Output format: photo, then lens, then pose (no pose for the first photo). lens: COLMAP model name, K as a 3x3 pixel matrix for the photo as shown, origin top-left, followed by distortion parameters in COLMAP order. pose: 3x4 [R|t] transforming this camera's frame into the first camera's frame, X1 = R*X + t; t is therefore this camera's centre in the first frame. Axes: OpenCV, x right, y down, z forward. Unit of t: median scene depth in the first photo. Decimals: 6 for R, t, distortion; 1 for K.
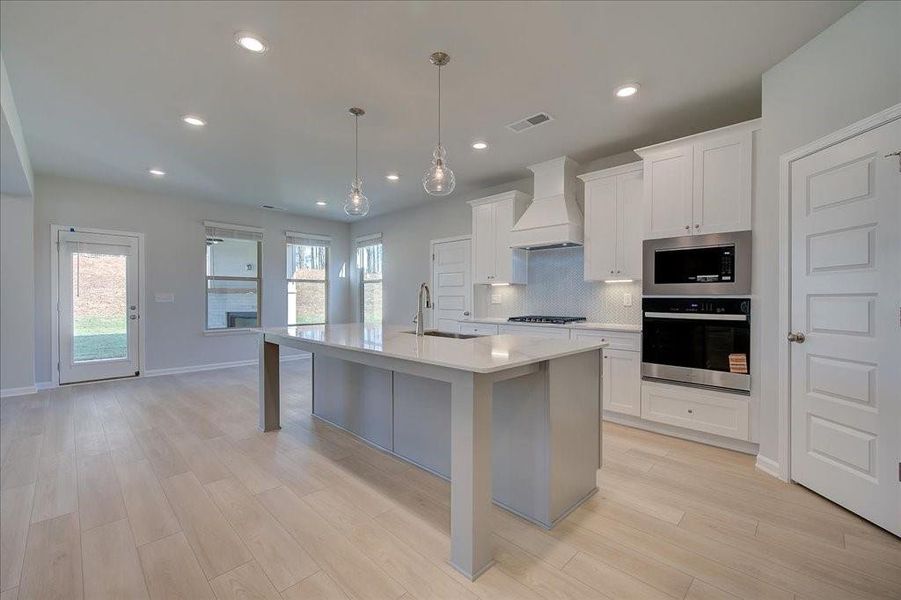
lens RADIAL K [[373.7, 0, 453.7], [0, 373.7, 300.5], [0, 0, 1]] dist [-0.003813, -0.000298]
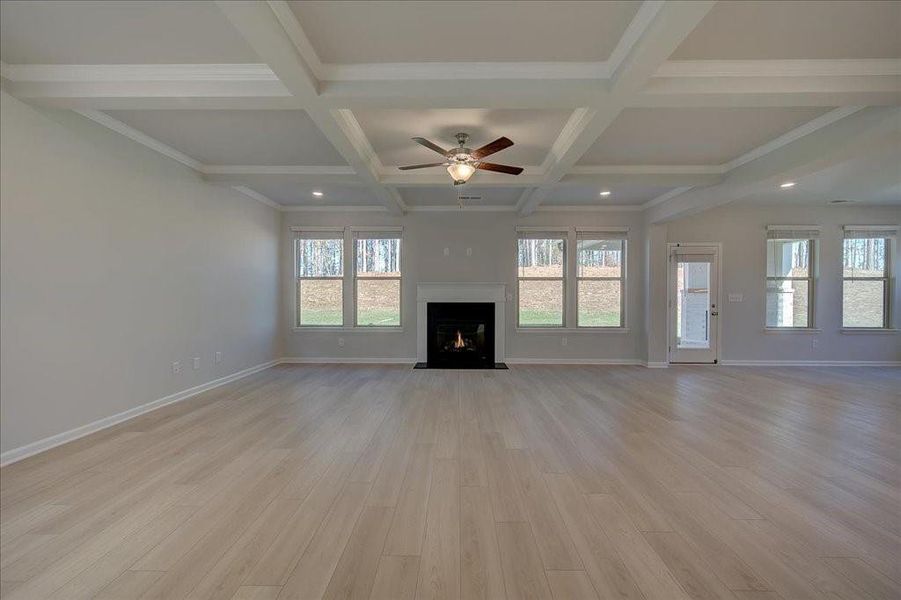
lens RADIAL K [[358.9, 0, 450.5], [0, 358.9, 300.0], [0, 0, 1]] dist [0.001787, -0.000095]
pose [[0.680718, 0.008297, -0.732499, -0.812207], [-0.006215, 0.999965, 0.005550, -0.000884], [0.732519, 0.000775, 0.680746, -0.547667]]
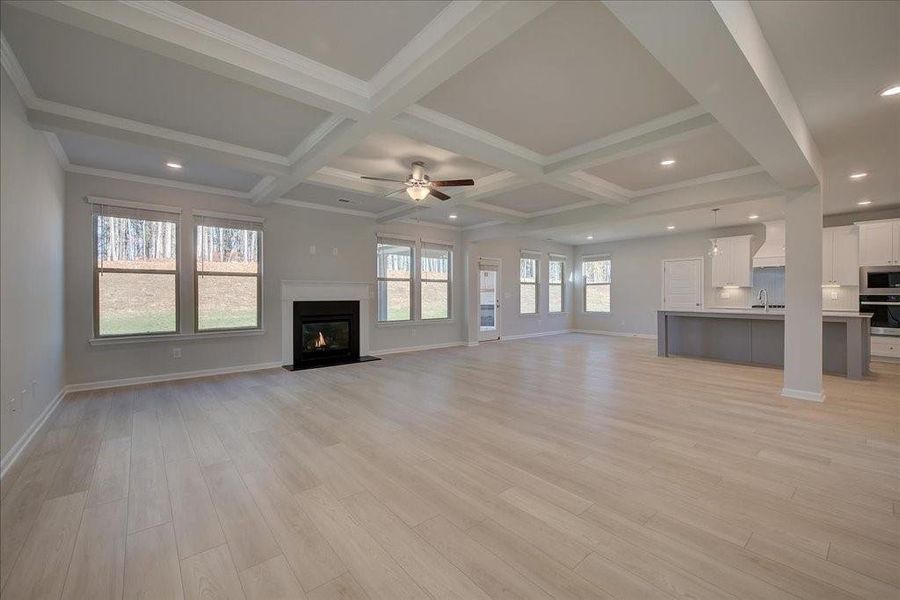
lens RADIAL K [[363.7, 0, 445.5], [0, 363.7, 295.9], [0, 0, 1]] dist [0.000504, 0.000106]
pose [[0.993936, -0.001425, -0.109952, -1.259572], [0.000977, 0.999991, -0.004127, 0.003162], [0.109957, 0.003995, 0.993928, -1.017105]]
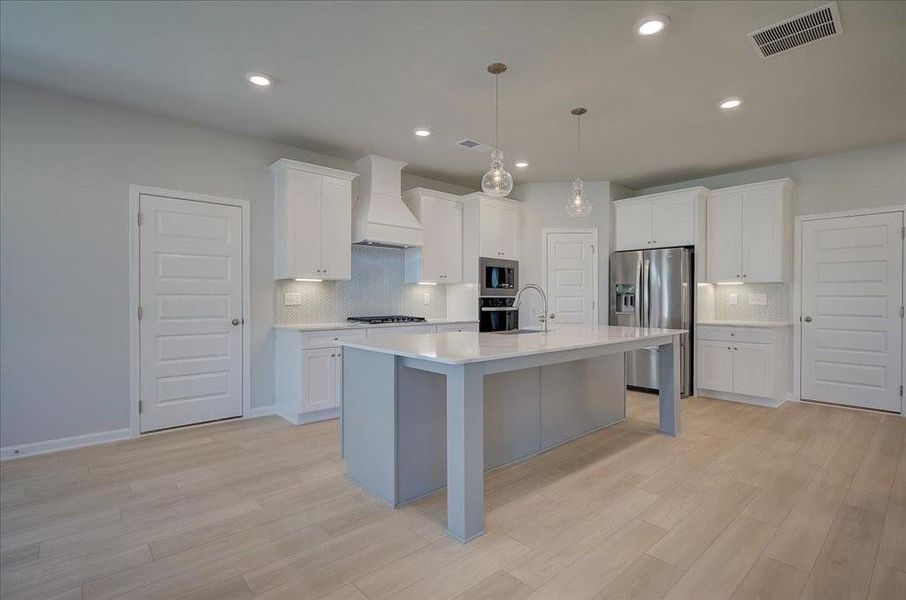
lens RADIAL K [[433.9, 0, 453.0], [0, 433.9, 300.0], [0, 0, 1]] dist [-0.010187, 0.000067]
pose [[0.072849, -0.008193, 0.997309, -0.945574], [0.005032, 0.999957, 0.007848, -0.009093], [-0.997330, 0.004447, 0.072887, 0.807233]]
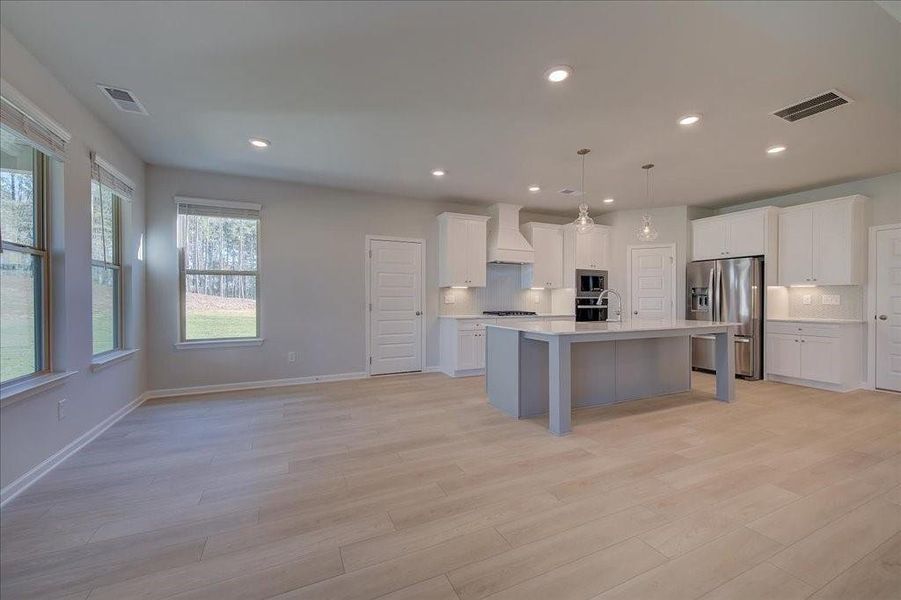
lens RADIAL K [[358.9, 0, 450.5], [0, 358.9, 300.0], [0, 0, 1]] dist [0.001787, -0.000095]
pose [[0.360223, -0.006505, 0.932844, -1.225229], [0.005949, 0.999971, 0.004676, -0.009247], [-0.932847, 0.003865, 0.360251, 0.771805]]
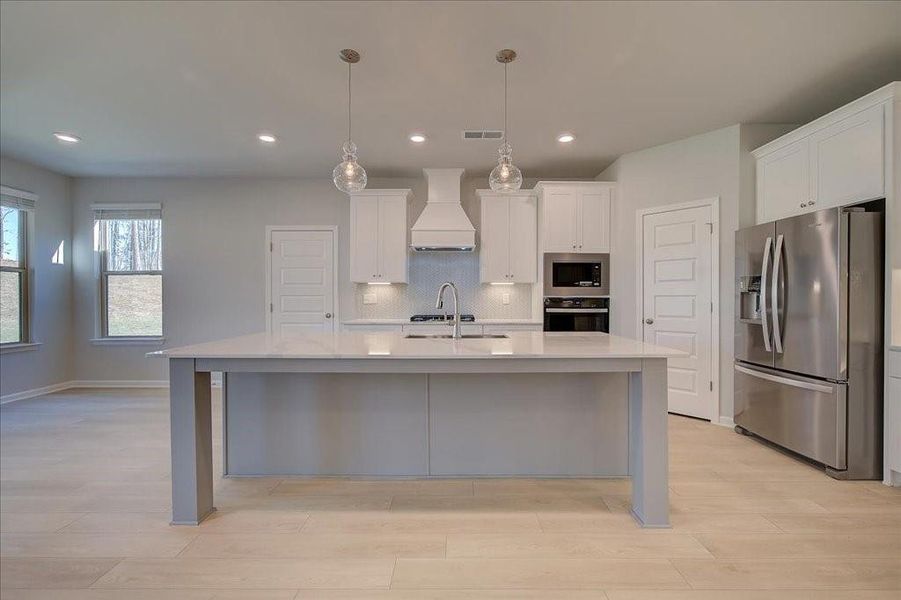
lens RADIAL K [[373.7, 0, 453.7], [0, 373.7, 300.5], [0, 0, 1]] dist [-0.003813, -0.000298]
pose [[0.719781, -0.007679, 0.694159, -0.504708], [0.005779, 0.999970, 0.005070, -0.003984], [-0.694177, 0.000362, 0.719804, 0.235134]]
